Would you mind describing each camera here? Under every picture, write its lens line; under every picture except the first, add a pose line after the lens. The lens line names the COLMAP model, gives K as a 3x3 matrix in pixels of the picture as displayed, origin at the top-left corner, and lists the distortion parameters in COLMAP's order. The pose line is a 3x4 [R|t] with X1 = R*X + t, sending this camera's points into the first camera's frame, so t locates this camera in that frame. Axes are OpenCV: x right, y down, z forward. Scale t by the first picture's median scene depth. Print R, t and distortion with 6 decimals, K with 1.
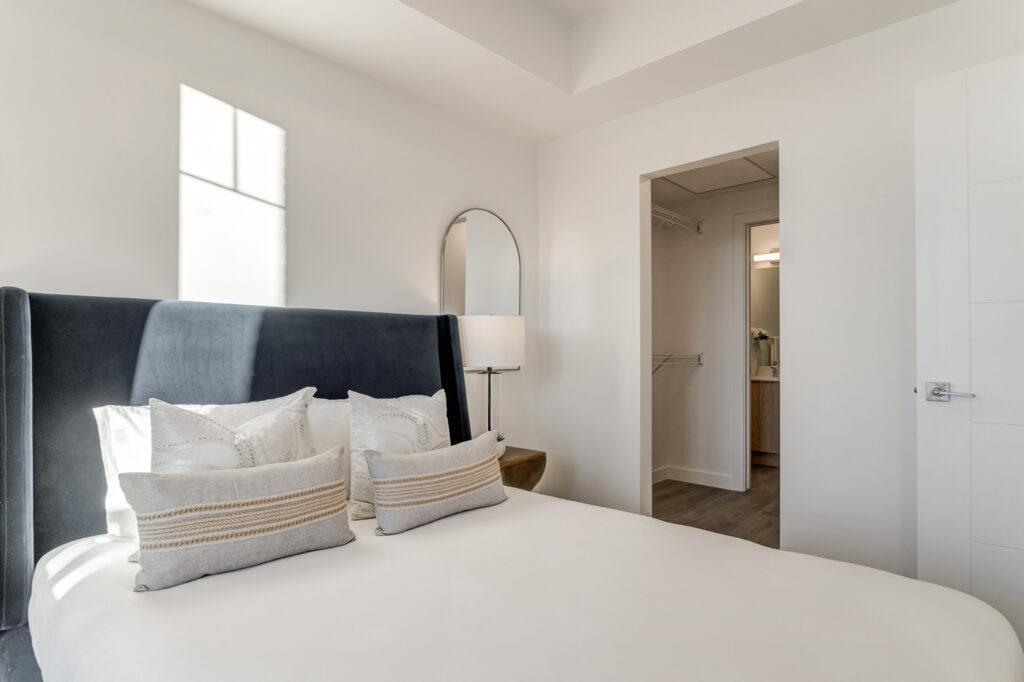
lens RADIAL K [[548.3, 0, 513.6], [0, 548.3, 343.4], [0, 0, 1]] dist [-0.012608, 0.001639]
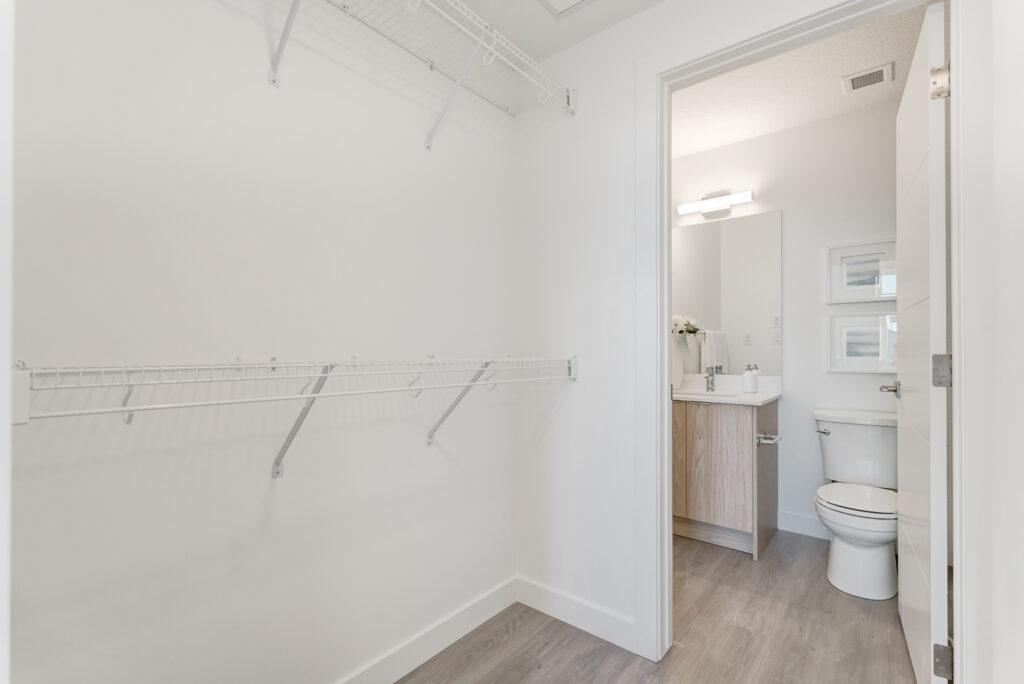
lens RADIAL K [[455.8, 0, 513.4], [0, 455.8, 350.3], [0, 0, 1]] dist [0.001121, -0.000694]
pose [[0.997835, -0.007730, 0.065315, 0.214704], [0.007047, 0.999918, 0.010685, 0.005976], [-0.065393, -0.010202, 0.997807, 0.484942]]
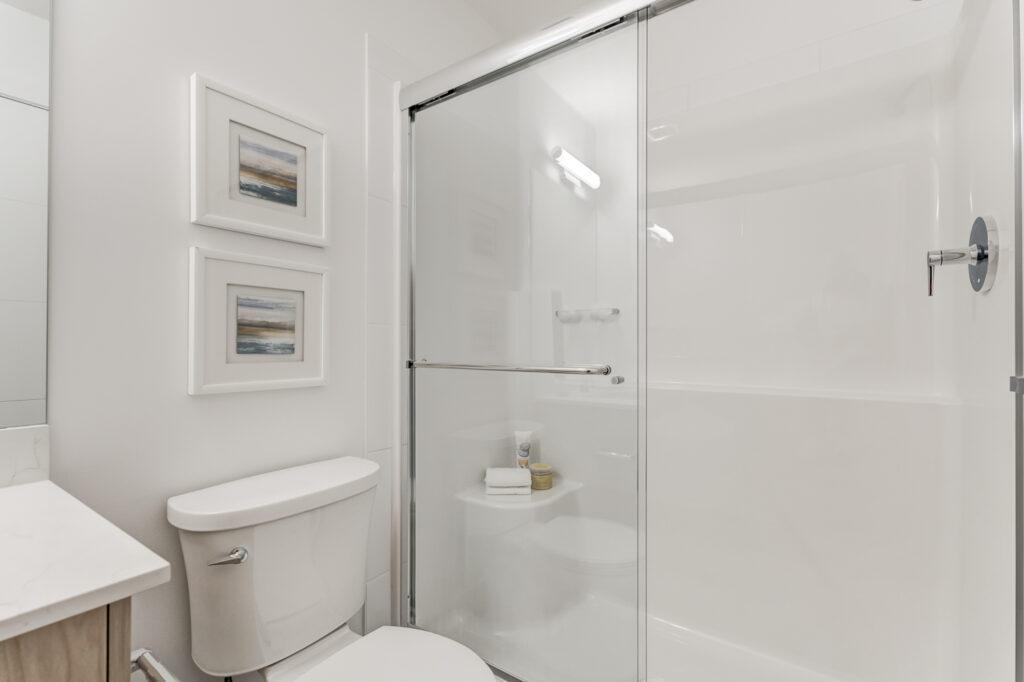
lens RADIAL K [[455.8, 0, 513.4], [0, 455.8, 345.6], [0, 0, 1]] dist [0.001121, -0.000694]
pose [[-0.142757, 0.009467, 0.989713, 0.364433], [0.001851, 0.999955, -0.009298, 0.017249], [-0.989756, 0.000504, -0.142768, 0.824176]]
